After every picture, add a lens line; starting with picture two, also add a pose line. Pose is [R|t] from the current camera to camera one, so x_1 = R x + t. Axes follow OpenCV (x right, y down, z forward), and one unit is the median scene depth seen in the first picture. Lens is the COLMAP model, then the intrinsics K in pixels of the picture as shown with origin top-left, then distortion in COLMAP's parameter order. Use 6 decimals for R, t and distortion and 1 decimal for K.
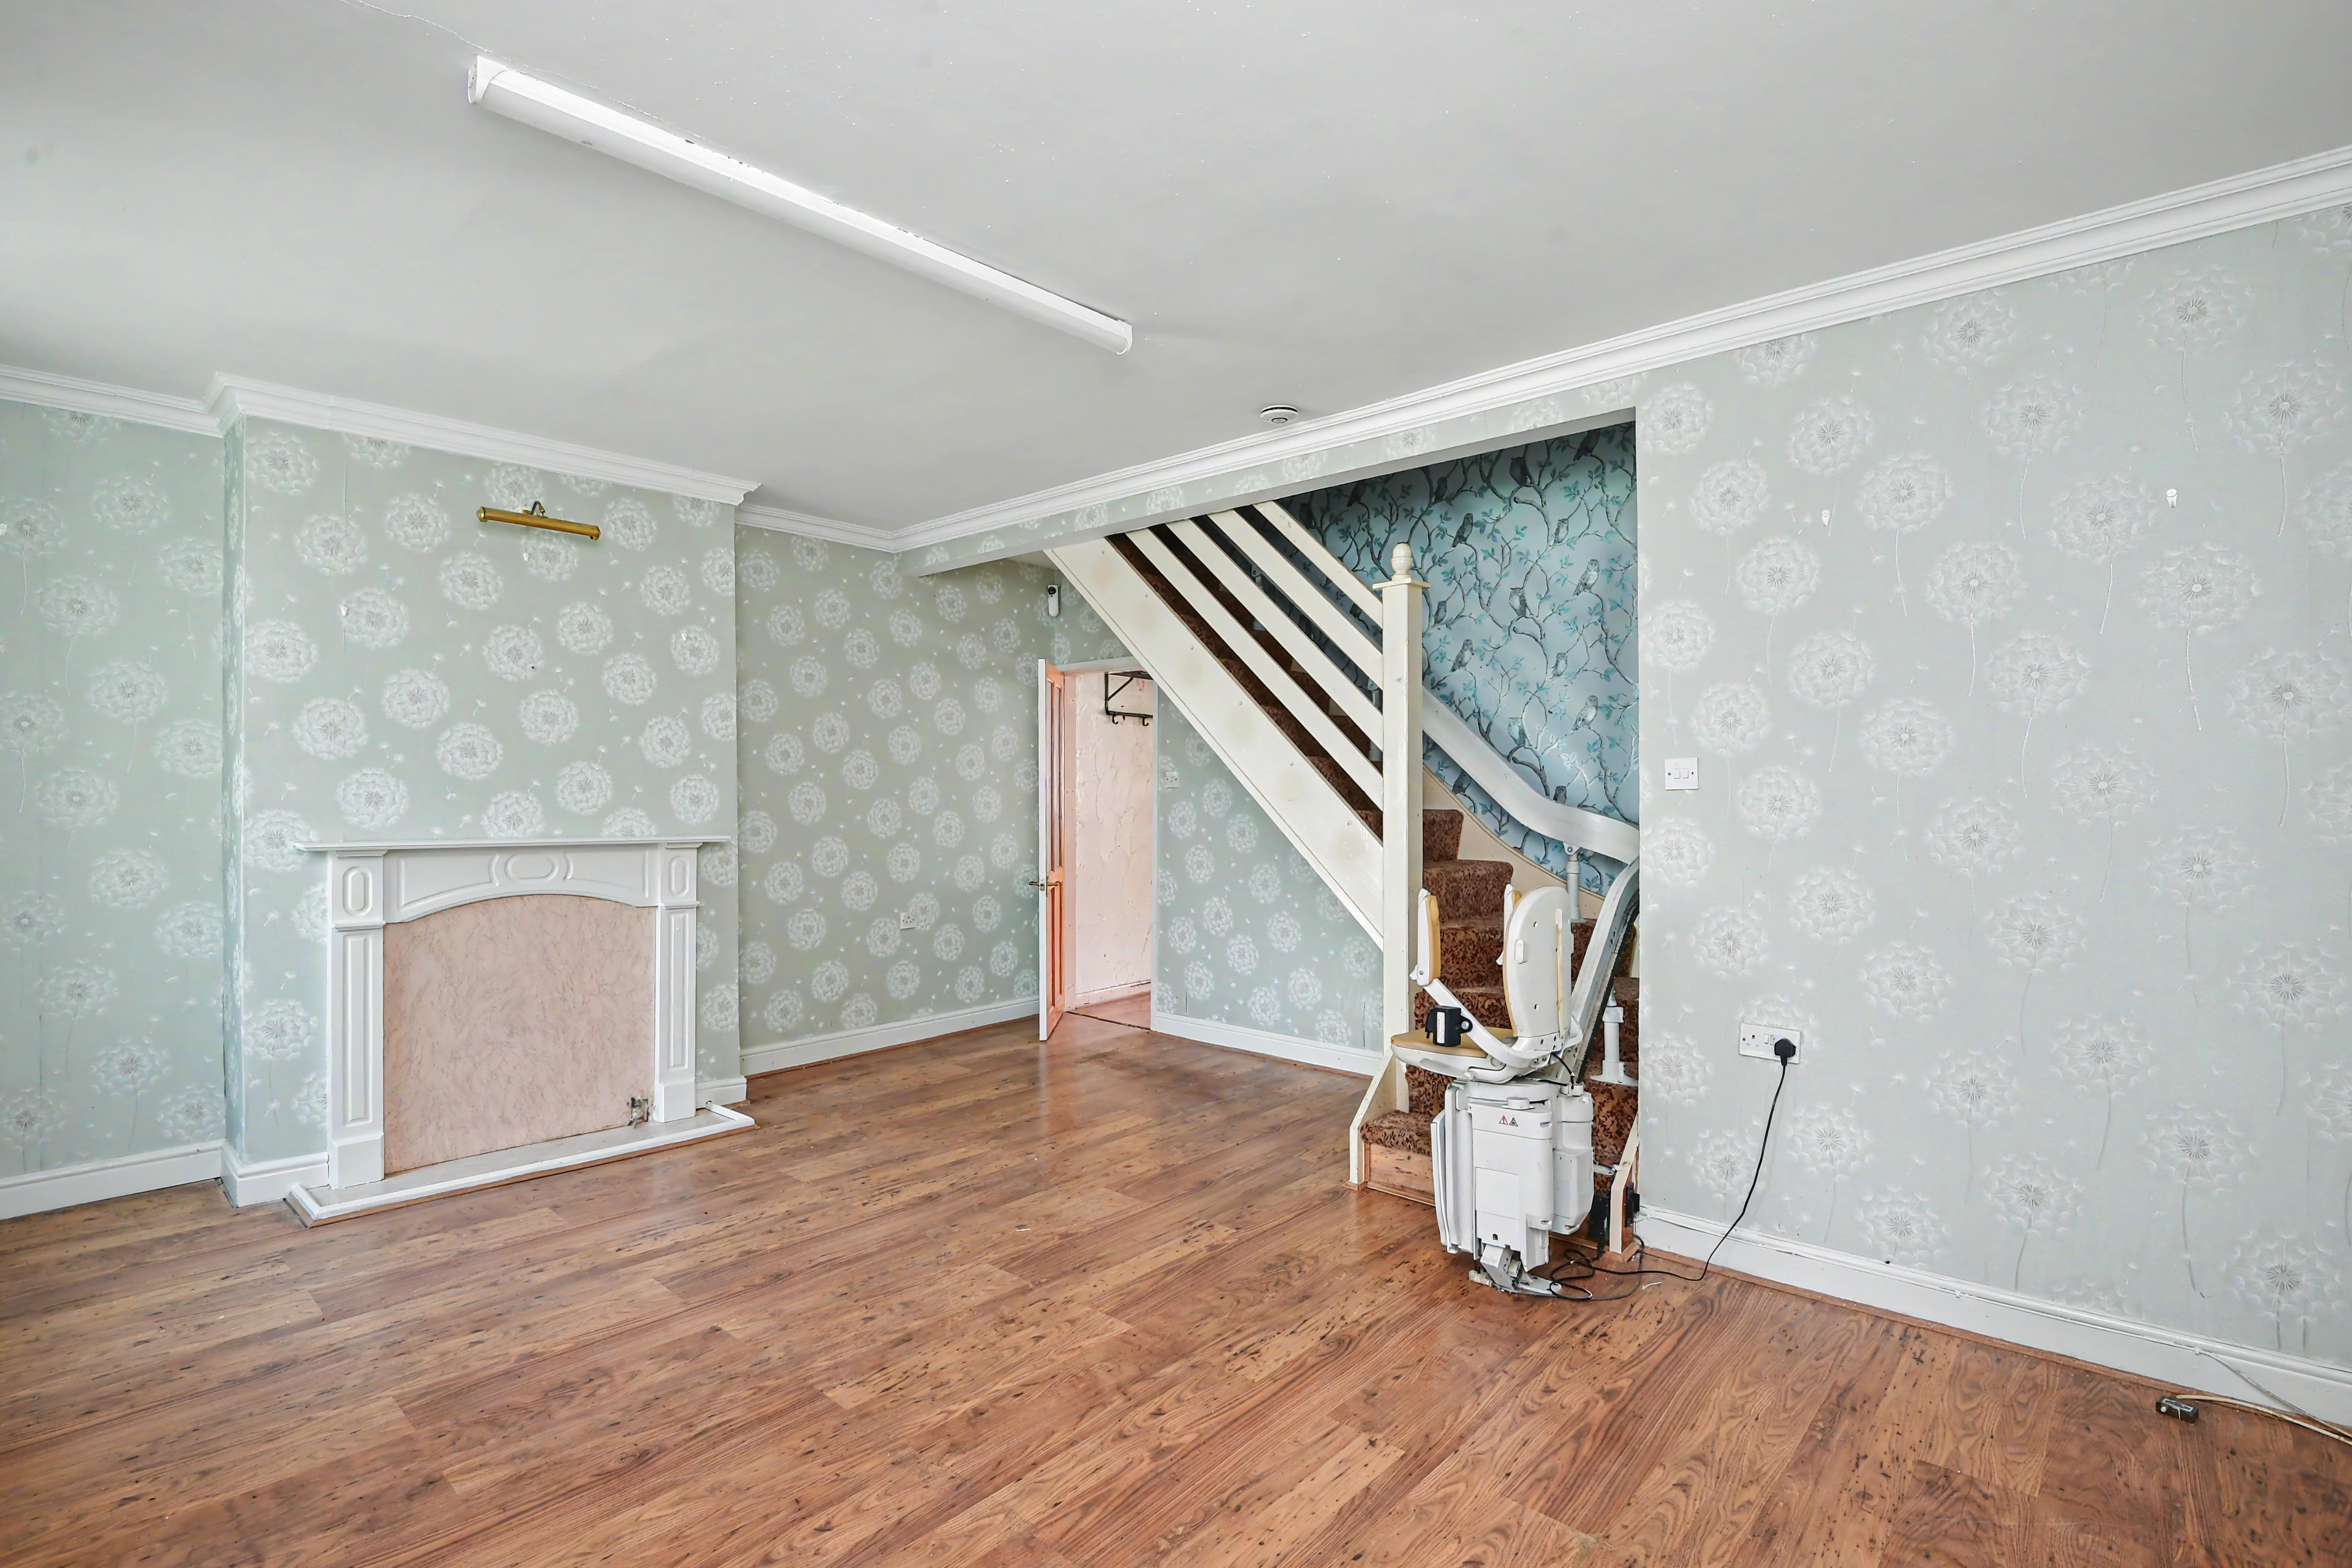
lens RADIAL K [[1088.4, 0, 1186.7], [0, 1088.4, 802.5], [0, 0, 1]] dist [-0.018788, -0.000325]
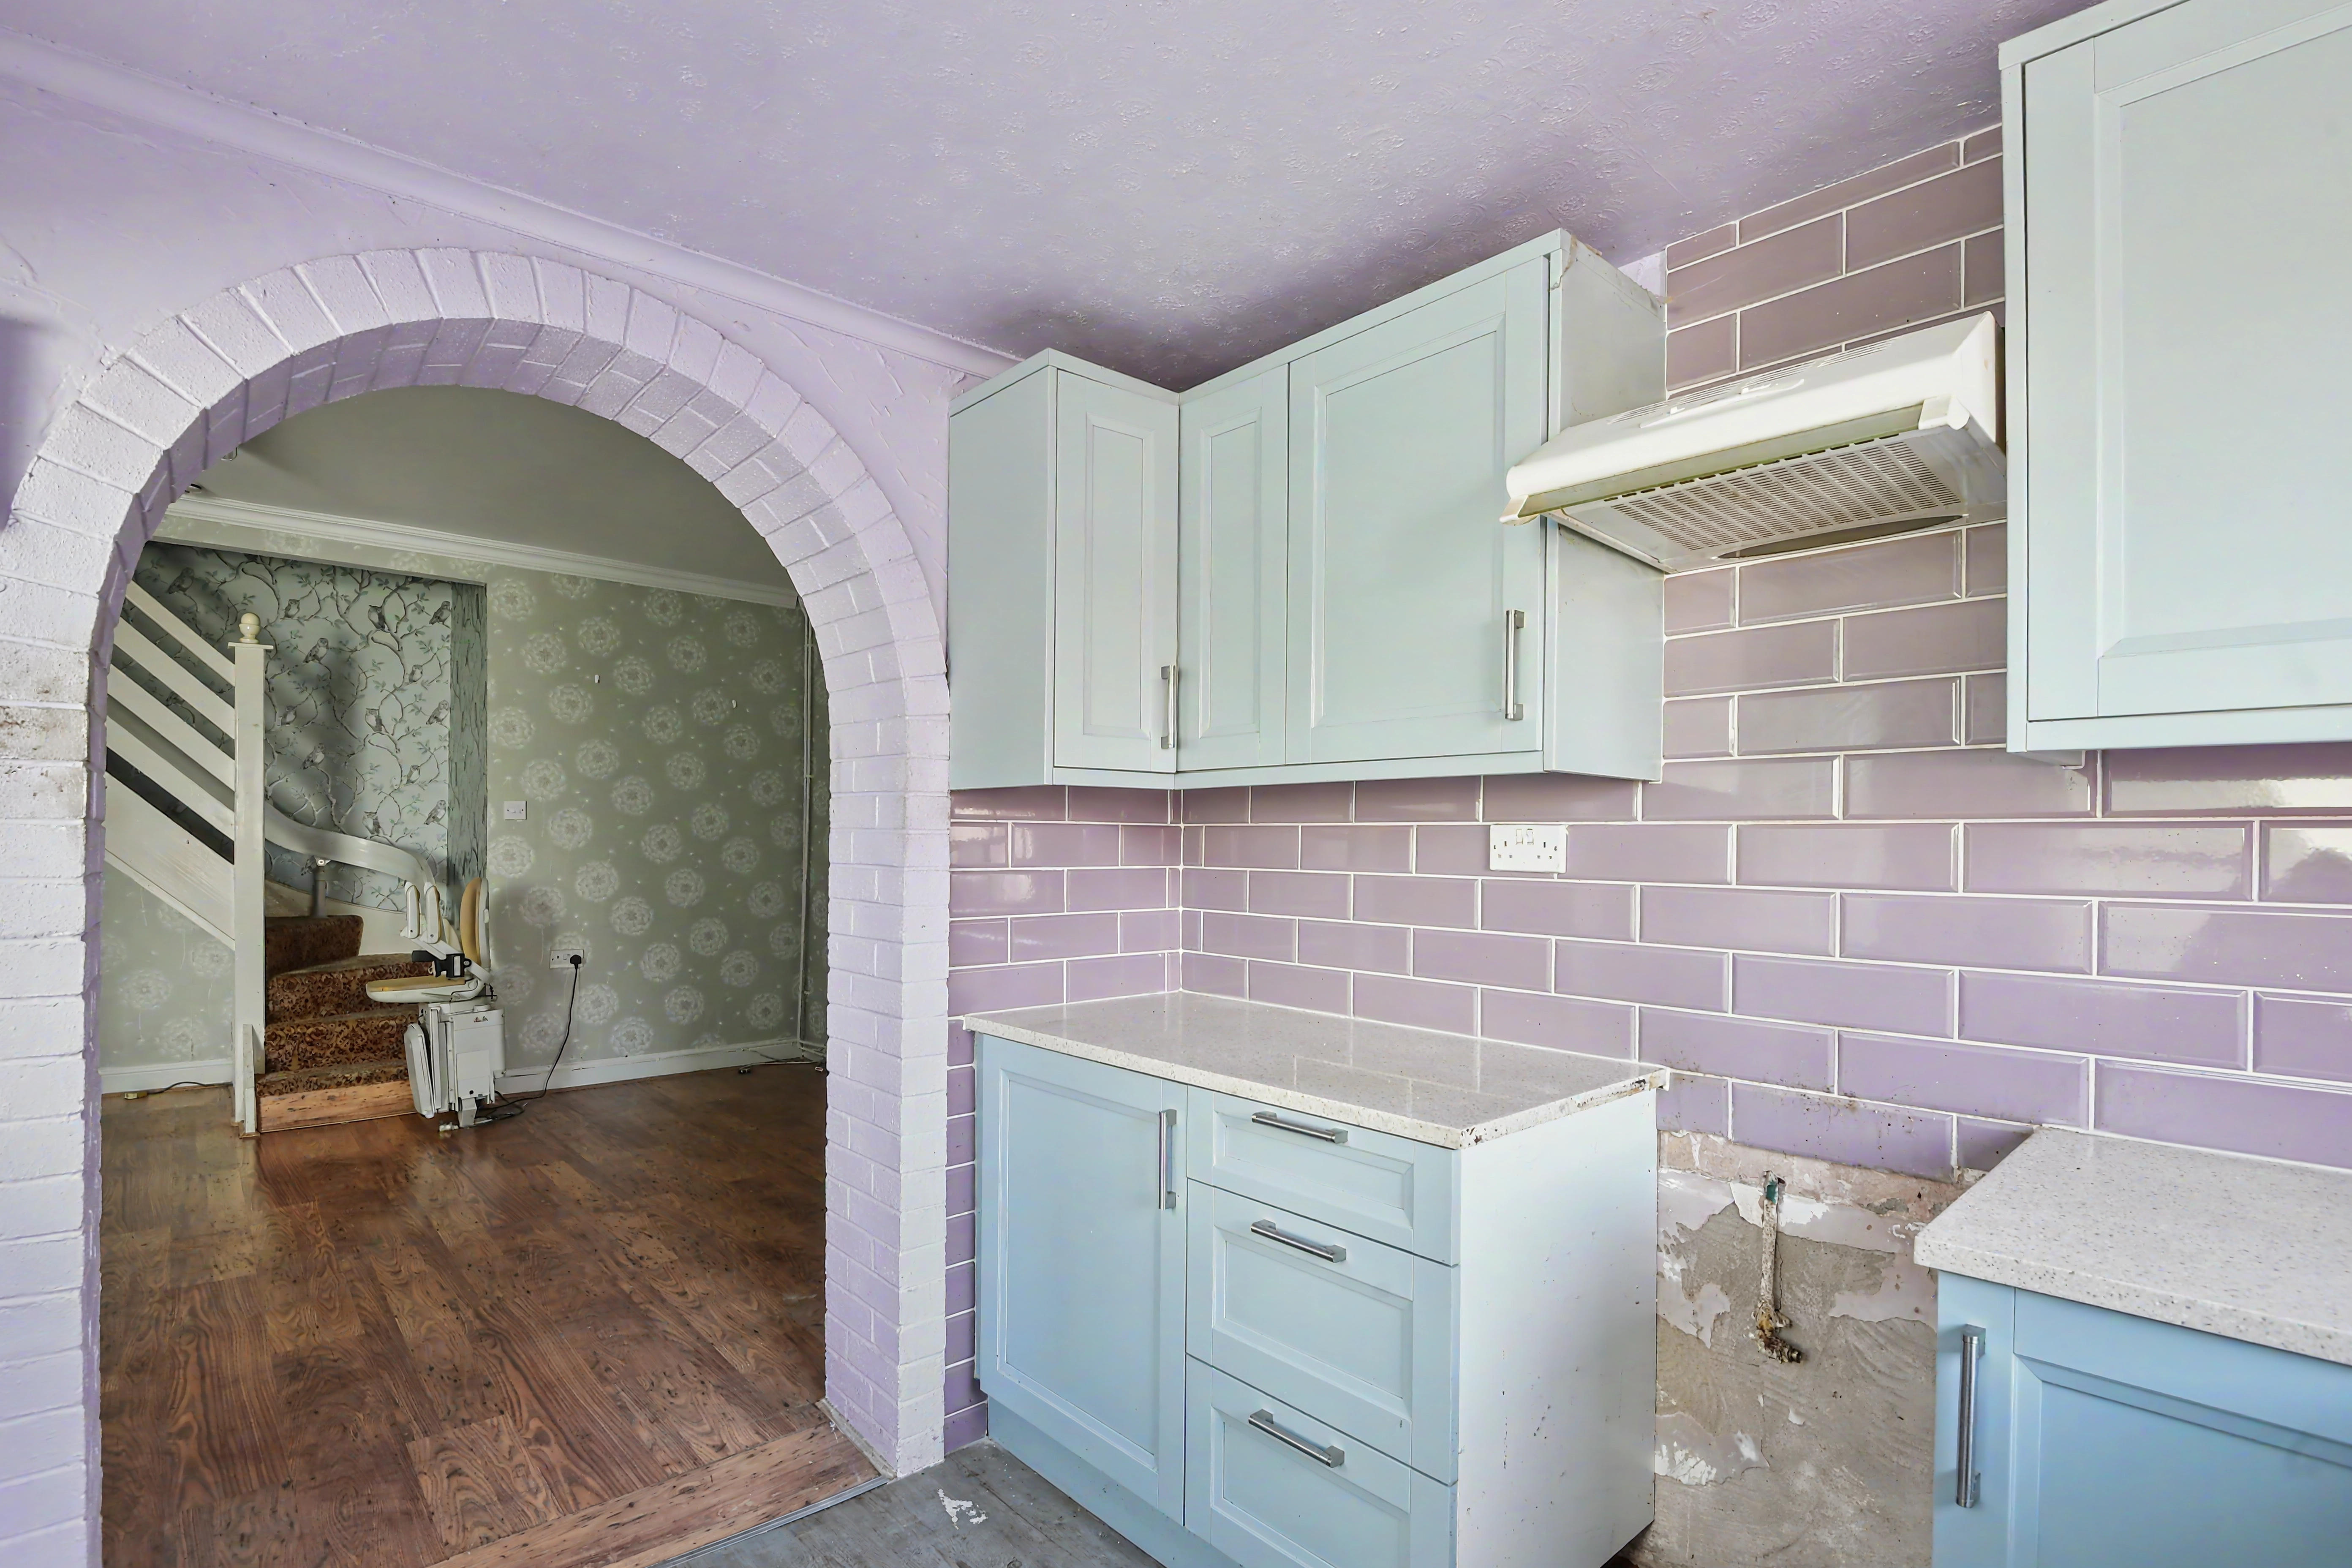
lens RADIAL K [[1088.4, 0, 1186.7], [0, 1088.4, 802.5], [0, 0, 1]] dist [-0.018788, -0.000325]
pose [[0.090816, 0.030518, 0.995400, -1.336188], [-0.006376, 0.999528, -0.030063, 0.006129], [-0.995847, -0.003616, 0.090967, -0.237718]]
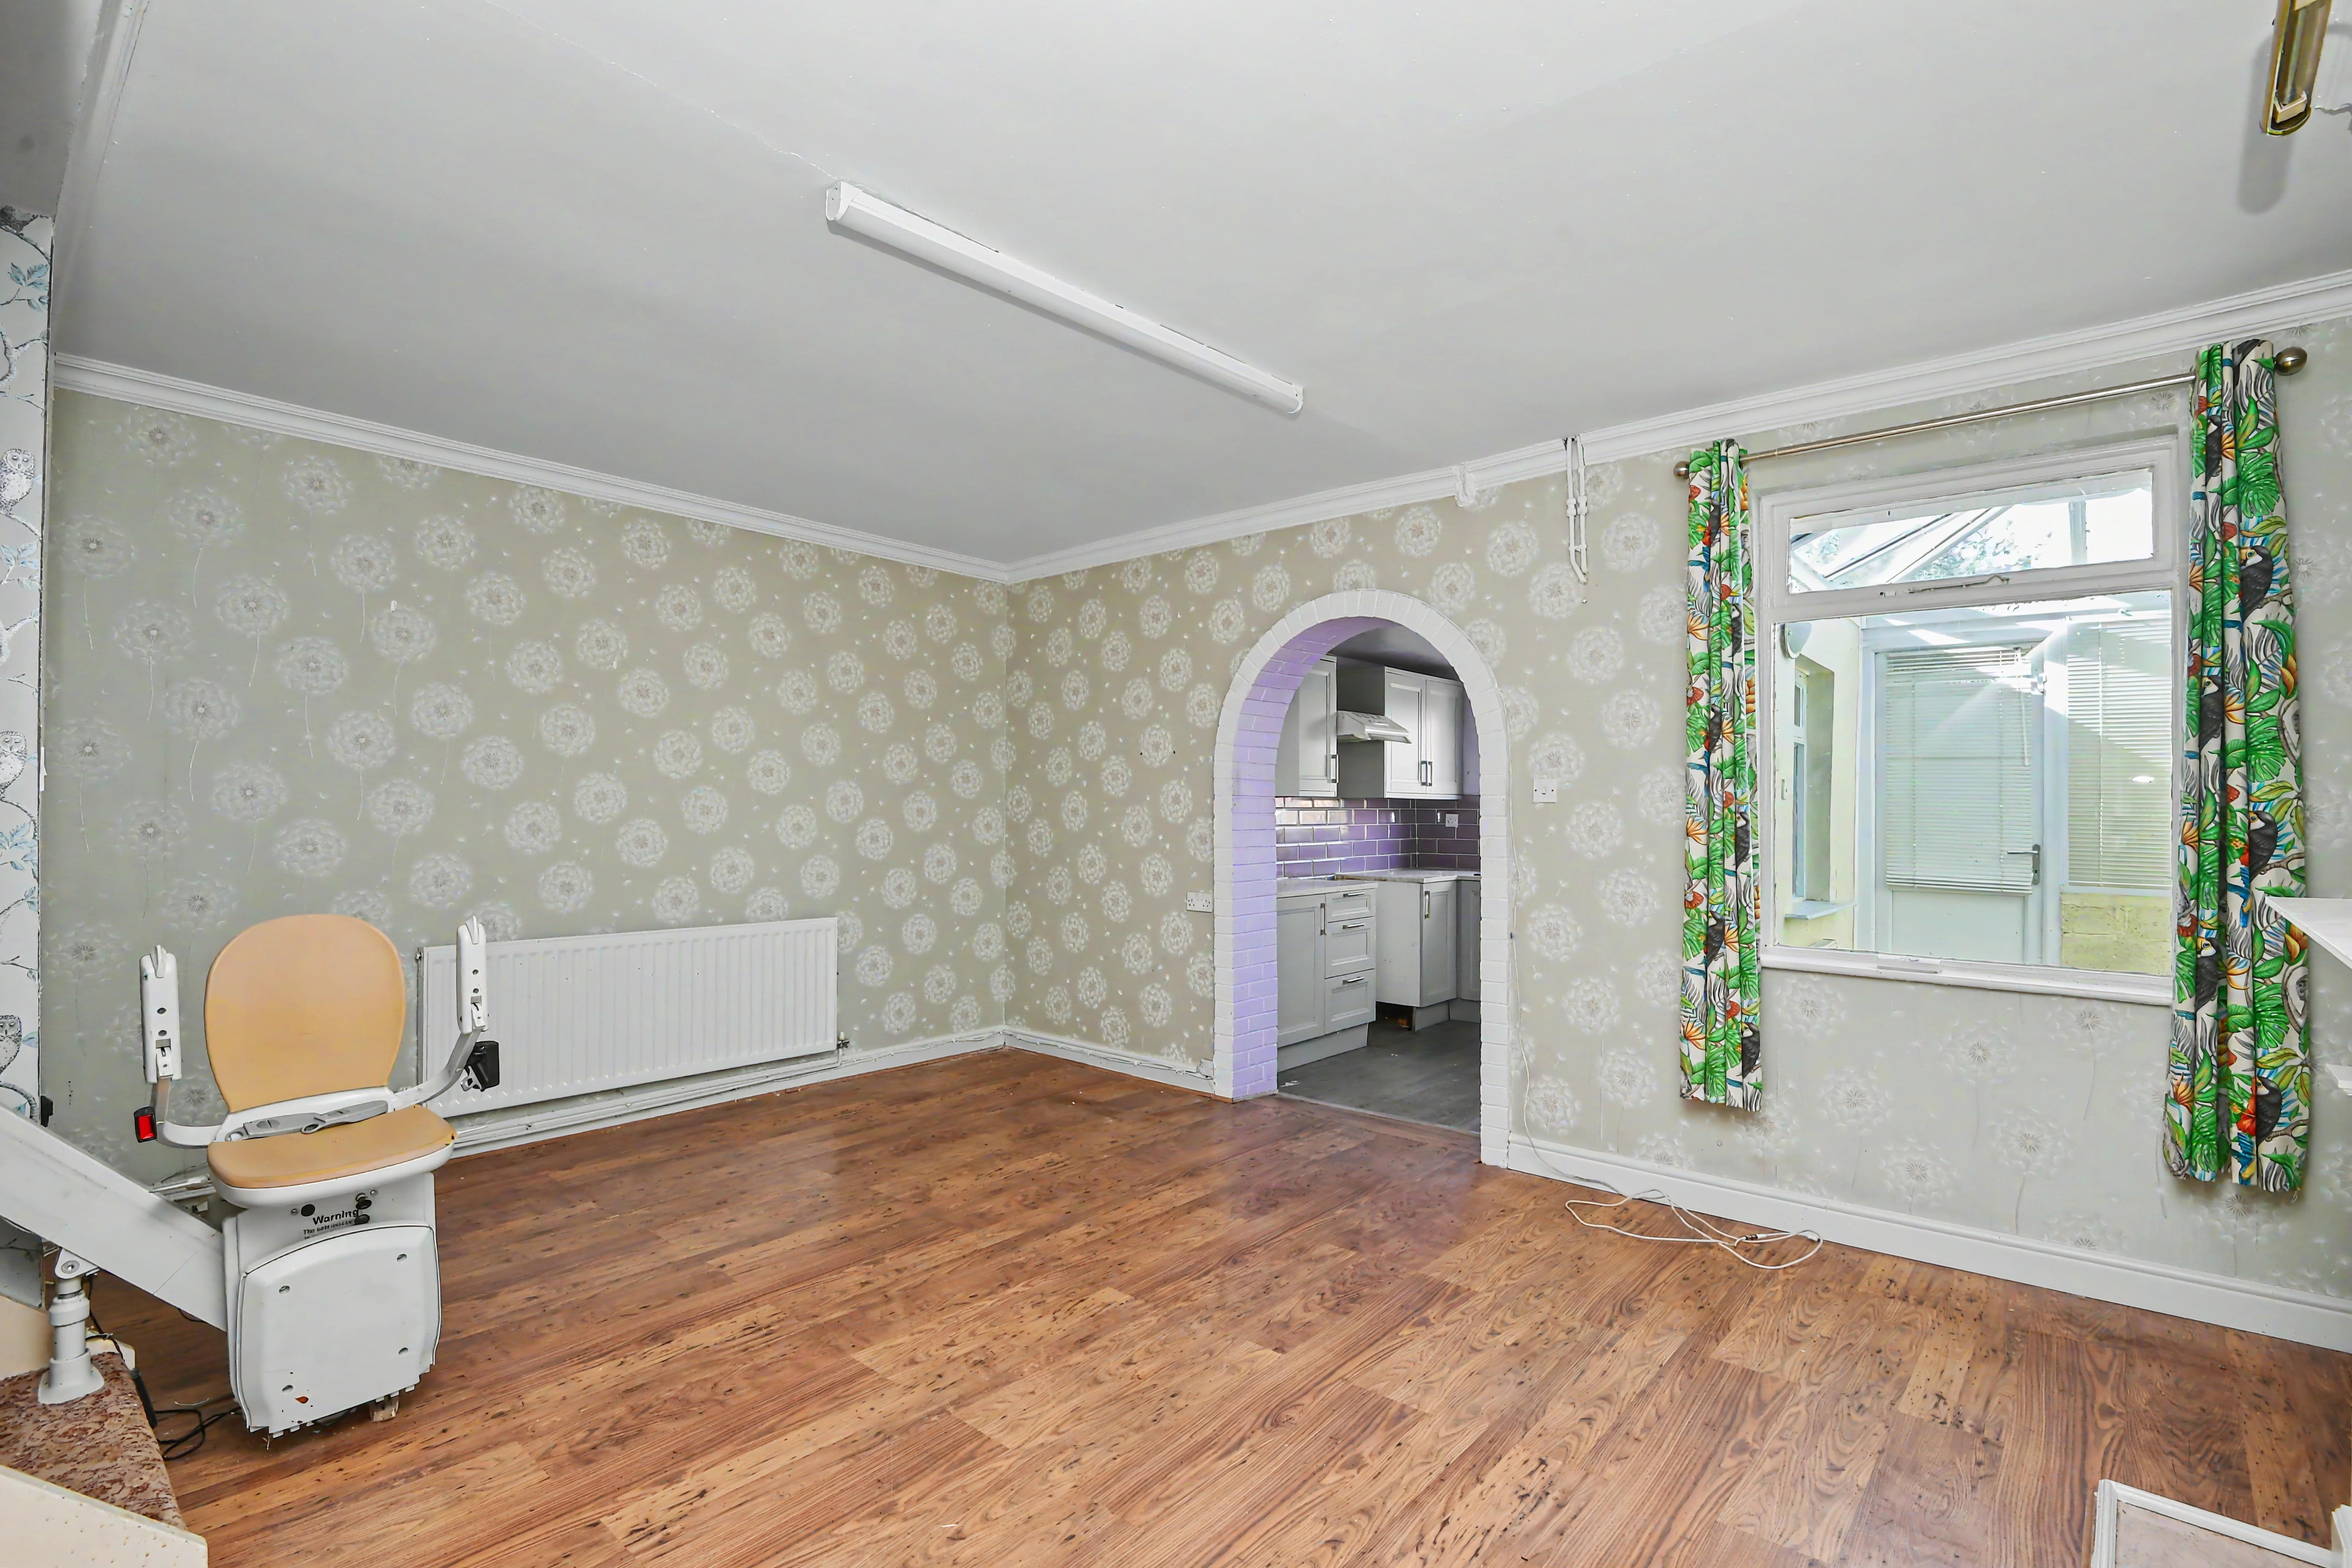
lens RADIAL K [[1095.7, 0, 1144.0], [0, 1095.7, 790.6], [0, 0, 1]] dist [-0.000301, -0.000166]
pose [[-0.999757, -0.003587, 0.021761, -0.329585], [-0.003818, 0.999937, -0.010573, -0.007618], [-0.021722, -0.010653, -0.999707, 1.975798]]
